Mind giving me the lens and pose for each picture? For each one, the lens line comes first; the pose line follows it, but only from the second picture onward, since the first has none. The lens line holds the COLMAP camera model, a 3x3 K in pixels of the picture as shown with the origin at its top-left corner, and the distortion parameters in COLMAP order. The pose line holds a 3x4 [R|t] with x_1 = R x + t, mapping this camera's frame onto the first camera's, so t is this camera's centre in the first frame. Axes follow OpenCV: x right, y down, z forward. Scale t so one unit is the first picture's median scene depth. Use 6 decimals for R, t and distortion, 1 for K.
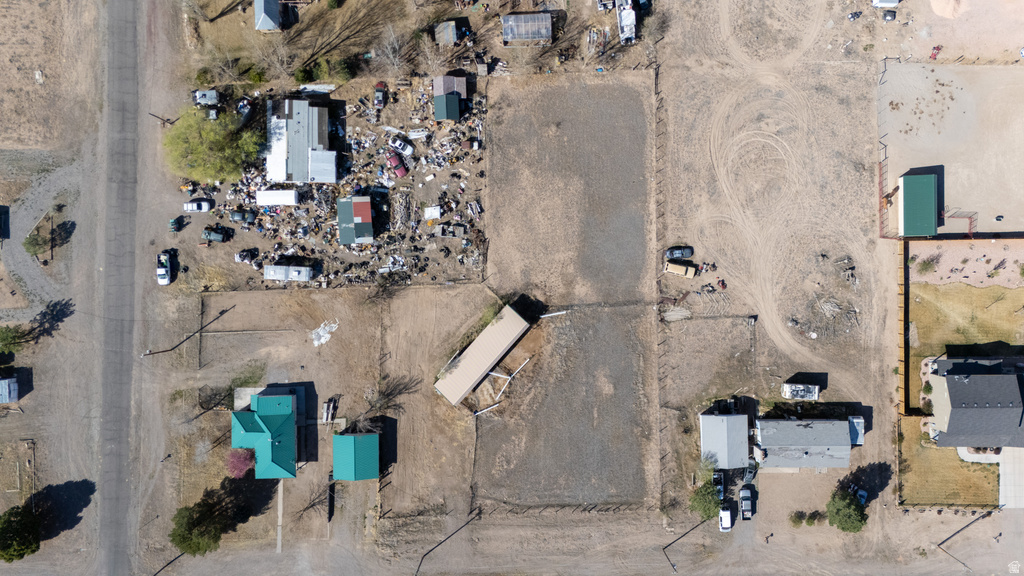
lens RADIAL K [[747.9, 0, 512.0], [0, 747.9, 288.0], [0, 0, 1]] dist [0.086887, -0.091789]
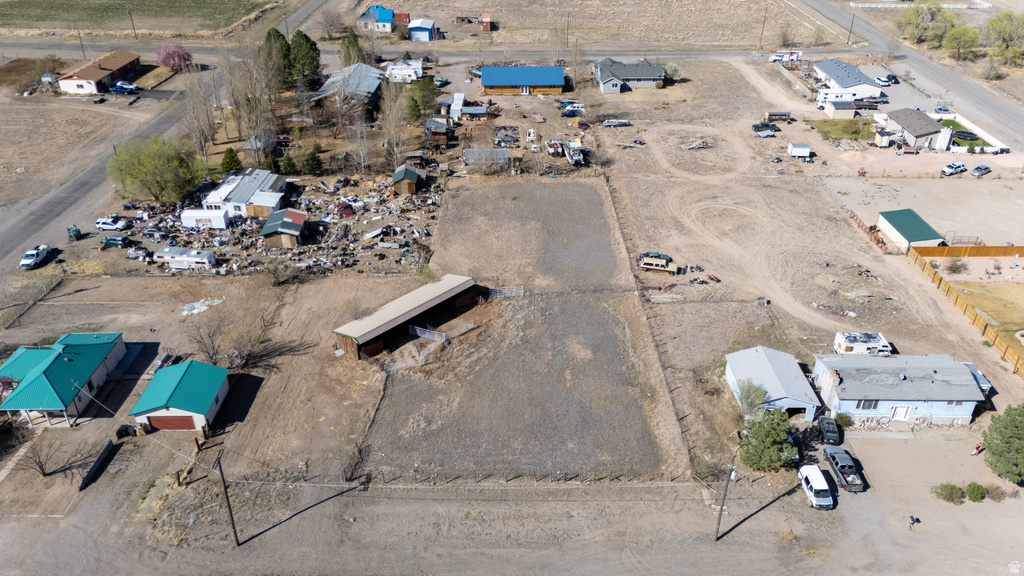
lens RADIAL K [[747.9, 0, 512.0], [0, 747.9, 288.0], [0, 0, 1]] dist [0.086887, -0.091789]
pose [[0.999850, 0.017277, -0.000918, 0.061197], [-0.009426, 0.499512, -0.866256, 0.704405], [-0.014508, 0.866135, 0.499600, 0.603801]]
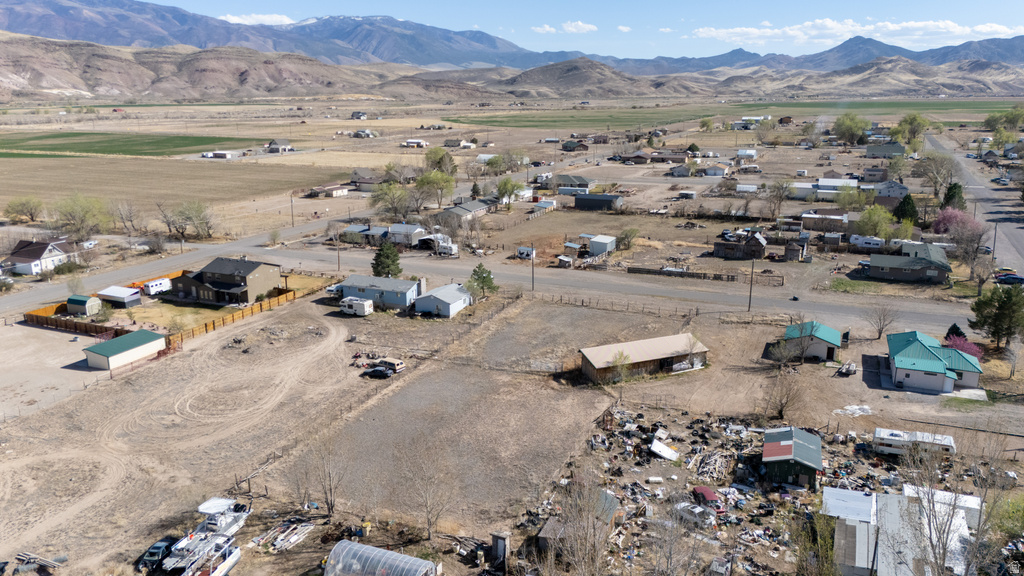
lens RADIAL K [[747.9, 0, 512.0], [0, 747.9, 288.0], [0, 0, 1]] dist [0.086887, -0.091789]
pose [[-0.913121, -0.092998, 0.396940, -0.228933], [0.407248, -0.253367, 0.877471, -0.680776], [0.018968, 0.962890, 0.269228, 0.687808]]
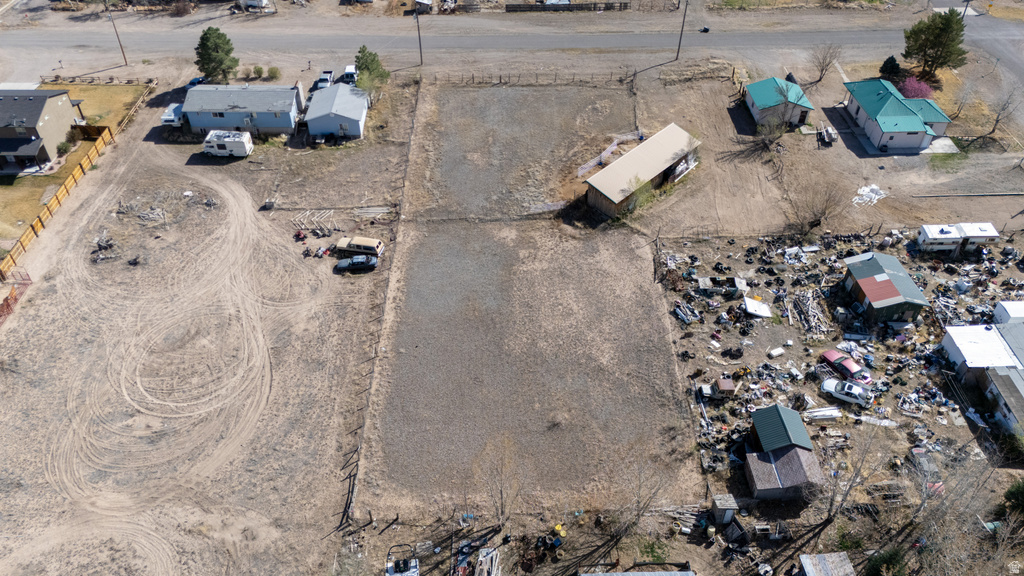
lens RADIAL K [[747.9, 0, 512.0], [0, 747.9, 288.0], [0, 0, 1]] dist [0.086887, -0.091789]
pose [[-0.999977, 0.005866, 0.003352, 0.086935], [-0.001457, -0.671640, 0.740877, -0.533586], [0.006597, 0.740855, 0.671633, 0.581123]]
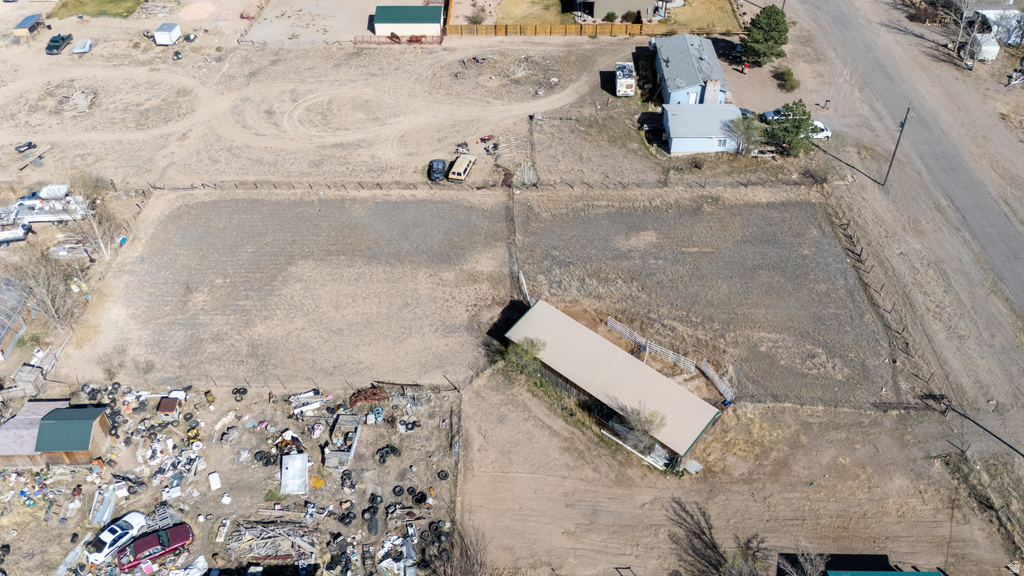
lens RADIAL K [[789.7, 0, 527.1], [0, 789.7, 289.5], [0, 0, 1]] dist [0.085432, -0.112318]
pose [[0.008455, -0.662100, 0.749367, -0.386713], [0.999840, -0.006236, -0.016791, 0.046094], [0.015791, 0.749389, 0.661942, 0.603554]]
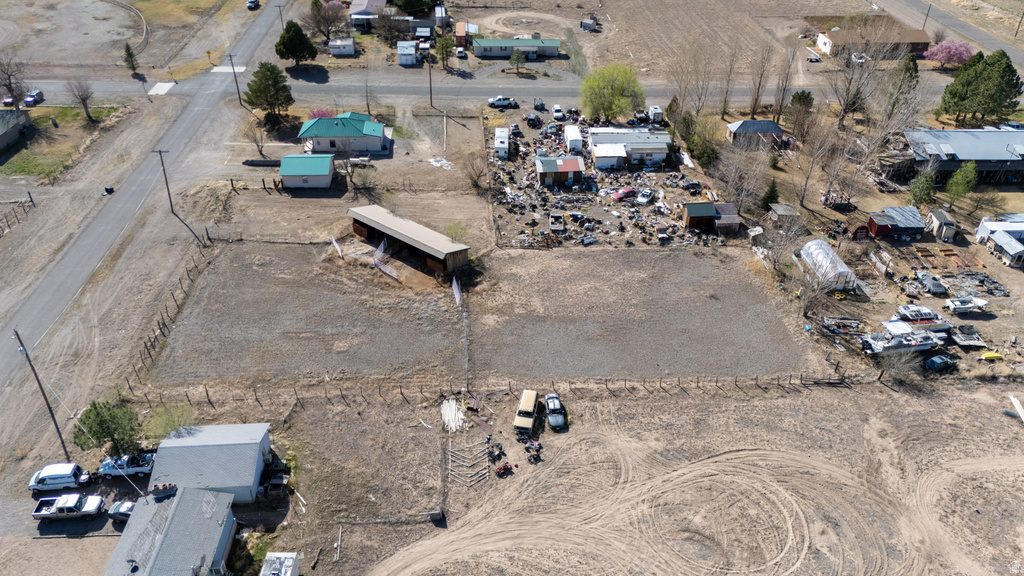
lens RADIAL K [[747.9, 0, 512.0], [0, 747.9, 288.0], [0, 0, 1]] dist [0.086887, -0.091789]
pose [[0.042016, 0.566026, -0.823316, 0.651670], [-0.998668, -0.000910, -0.051590, 0.018277], [-0.029950, 0.824387, 0.565234, 0.580591]]
